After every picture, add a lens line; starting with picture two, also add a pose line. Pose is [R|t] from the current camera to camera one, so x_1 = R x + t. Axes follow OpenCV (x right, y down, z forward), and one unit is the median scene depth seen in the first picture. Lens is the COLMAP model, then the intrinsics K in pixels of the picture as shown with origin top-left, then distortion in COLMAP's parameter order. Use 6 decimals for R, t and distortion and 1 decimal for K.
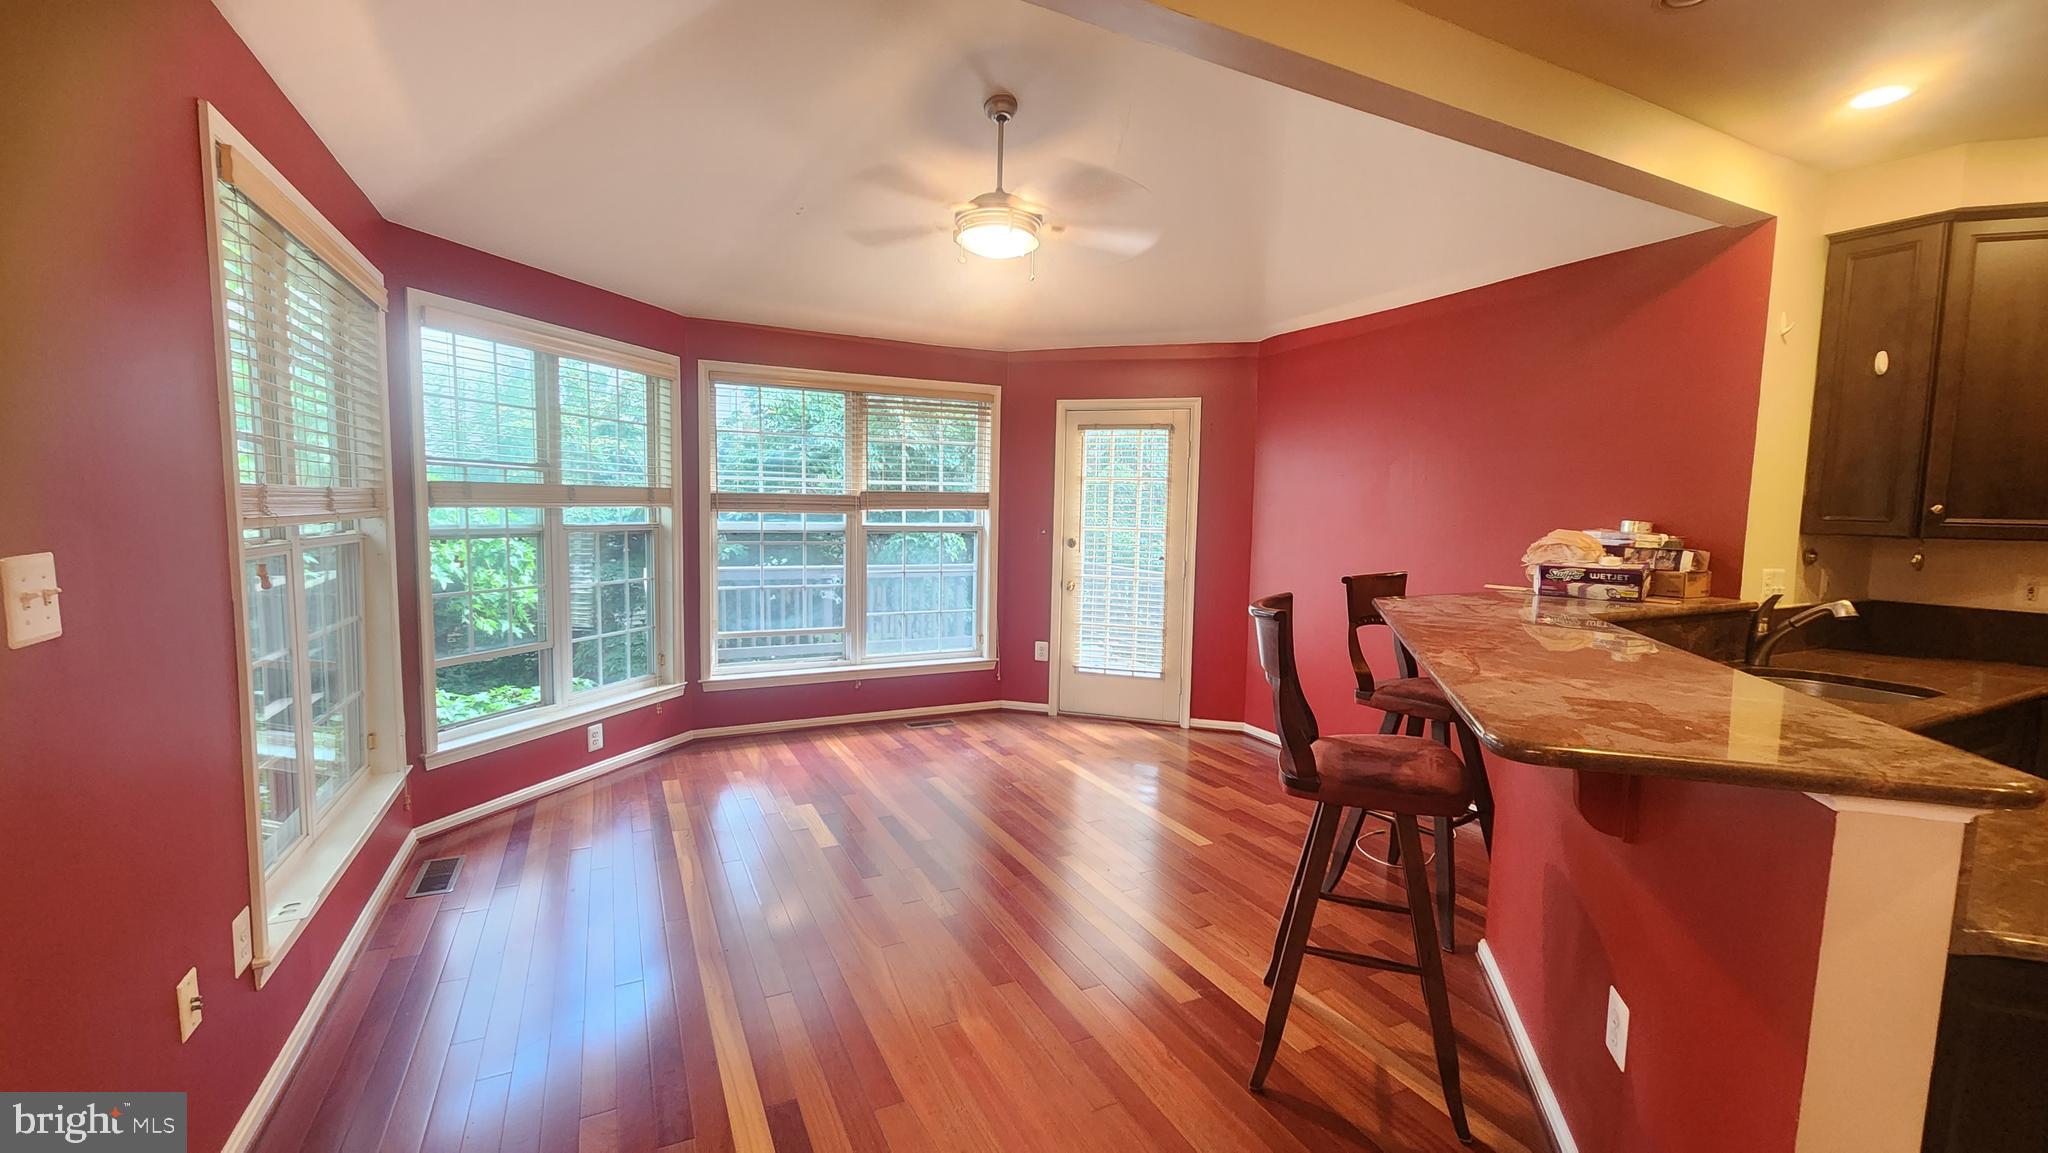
lens RADIAL K [[824.2, 0, 1010.9], [0, 824.2, 571.9], [0, 0, 1]] dist [0.007221, -0.000179]
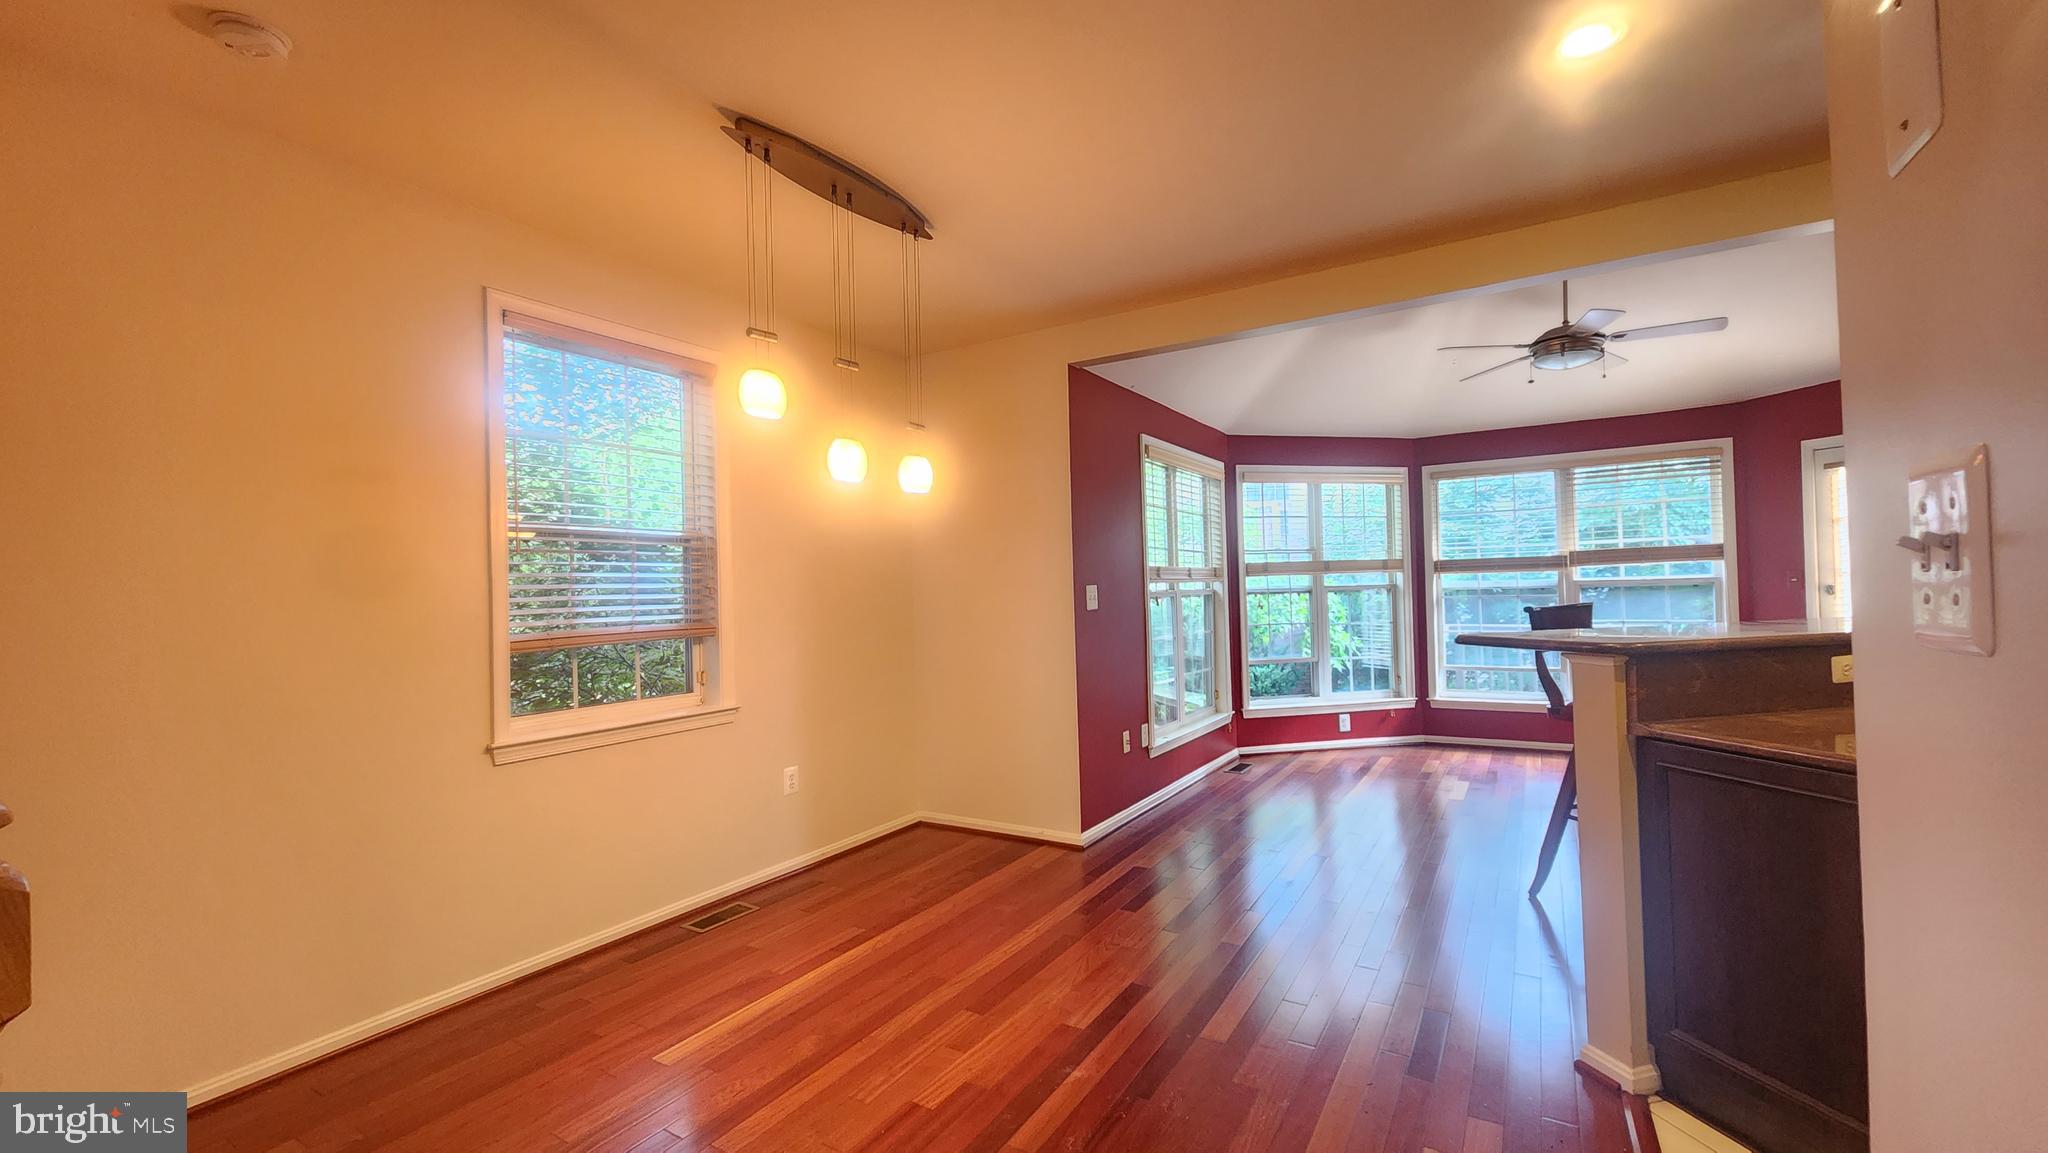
lens RADIAL K [[824.2, 0, 1019.9], [0, 824.2, 574.9], [0, 0, 1]] dist [0.007221, -0.000179]
pose [[0.520857, -0.048773, -0.852250, 0.462239], [-0.033572, 0.996424, -0.077542, 0.059488], [0.852984, 0.069000, 0.517357, -0.302485]]
